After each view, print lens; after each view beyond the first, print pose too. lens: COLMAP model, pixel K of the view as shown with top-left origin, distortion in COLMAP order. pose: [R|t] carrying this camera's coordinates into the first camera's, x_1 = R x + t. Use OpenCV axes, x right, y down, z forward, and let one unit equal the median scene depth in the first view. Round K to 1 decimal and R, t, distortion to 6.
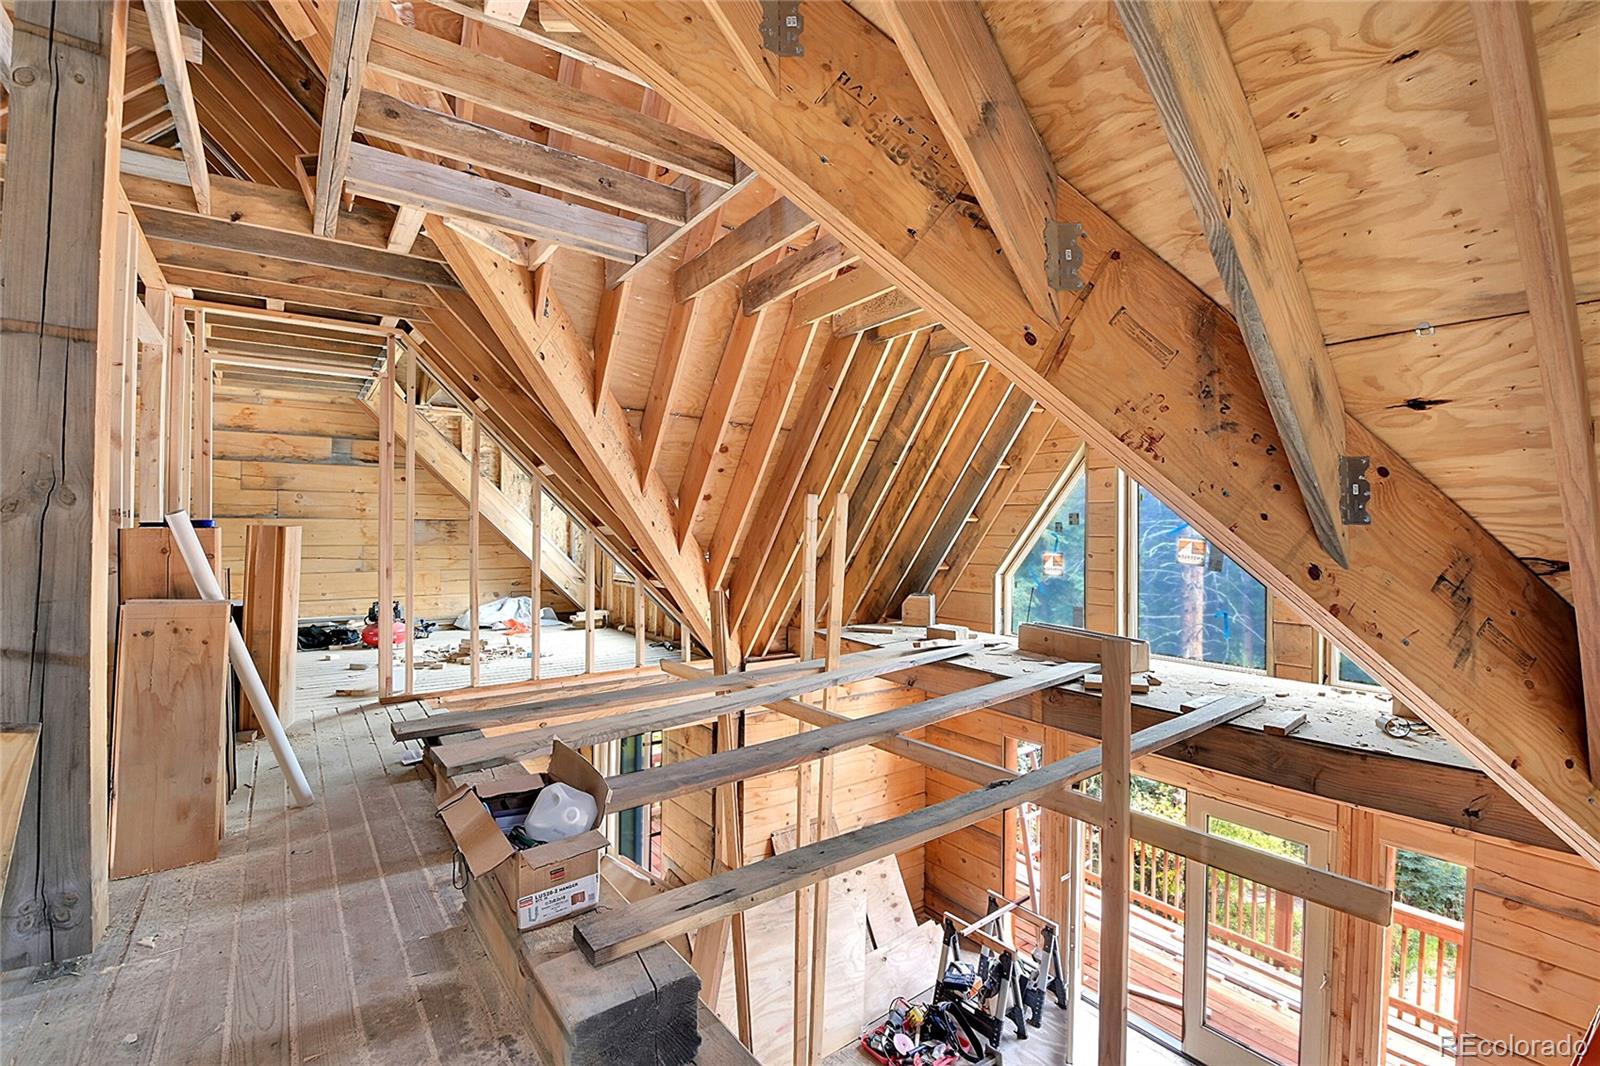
lens RADIAL K [[709.9, 0, 800.0], [0, 709.9, 533.0], [0, 0, 1]] dist [-0.001027, -0.000212]
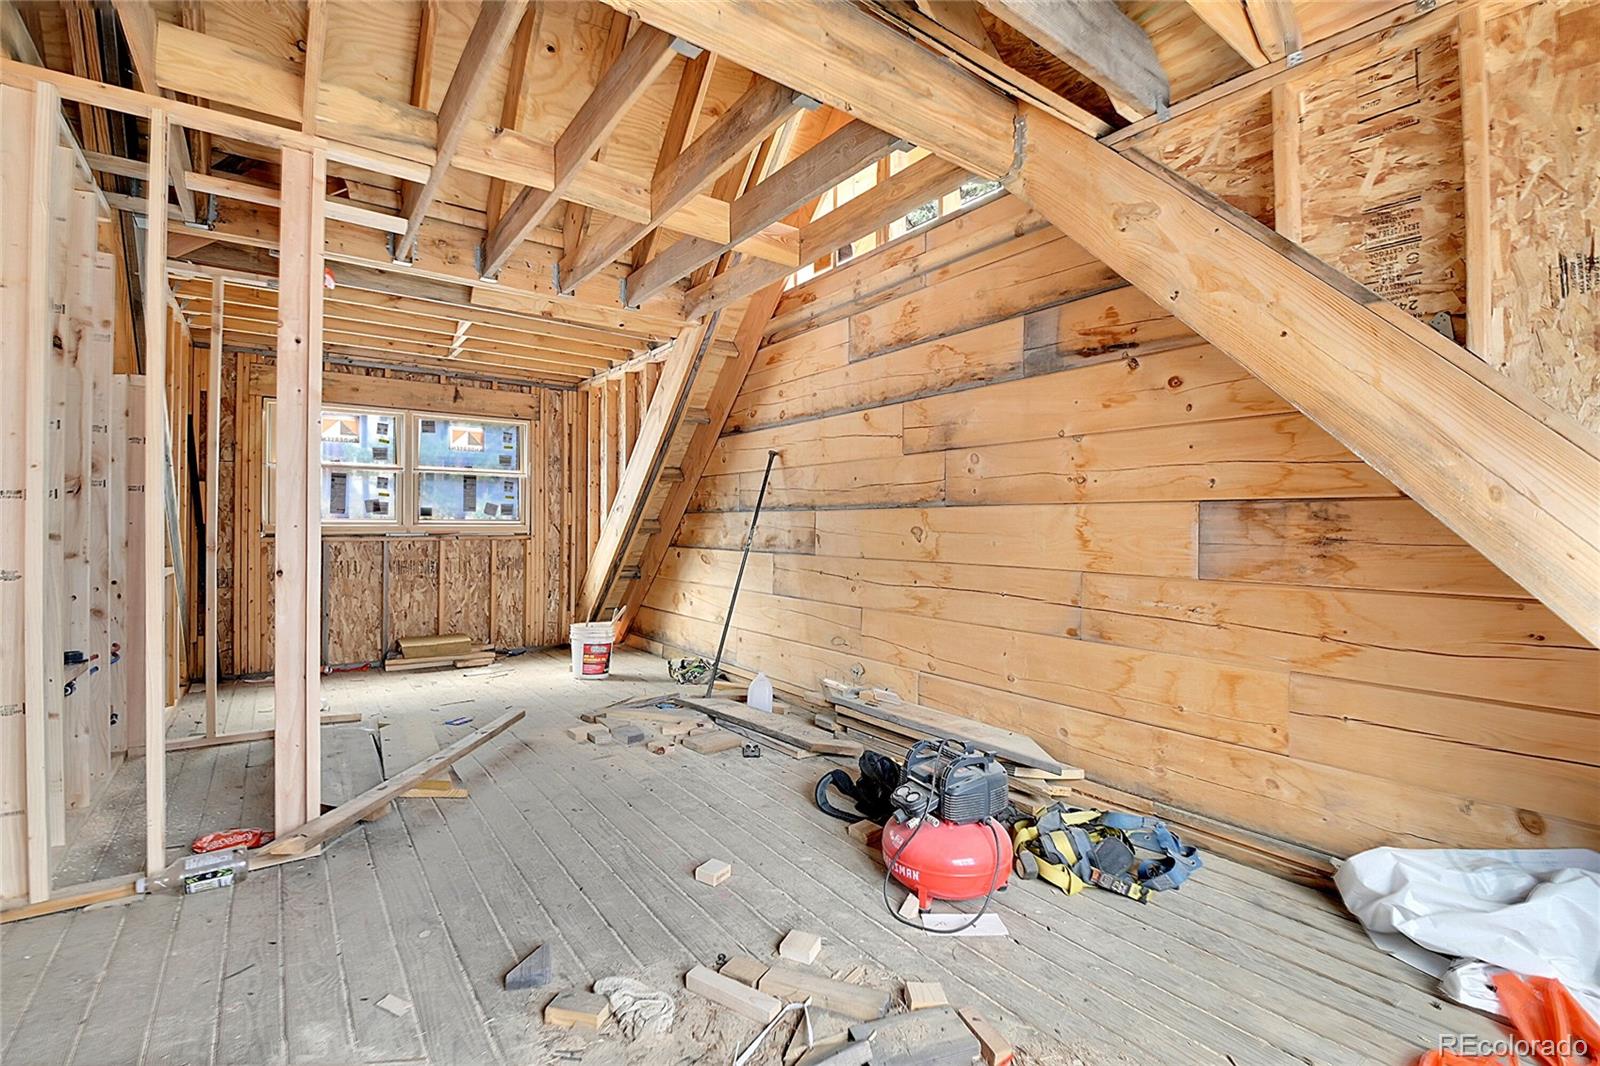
lens RADIAL K [[709.9, 0, 800.0], [0, 709.9, 533.0], [0, 0, 1]] dist [-0.001027, -0.000212]
pose [[-0.008571, 0.008914, -0.999924, -0.224316], [-0.010673, 0.999902, 0.009005, -0.005550], [0.999906, 0.010750, -0.008475, 0.849365]]
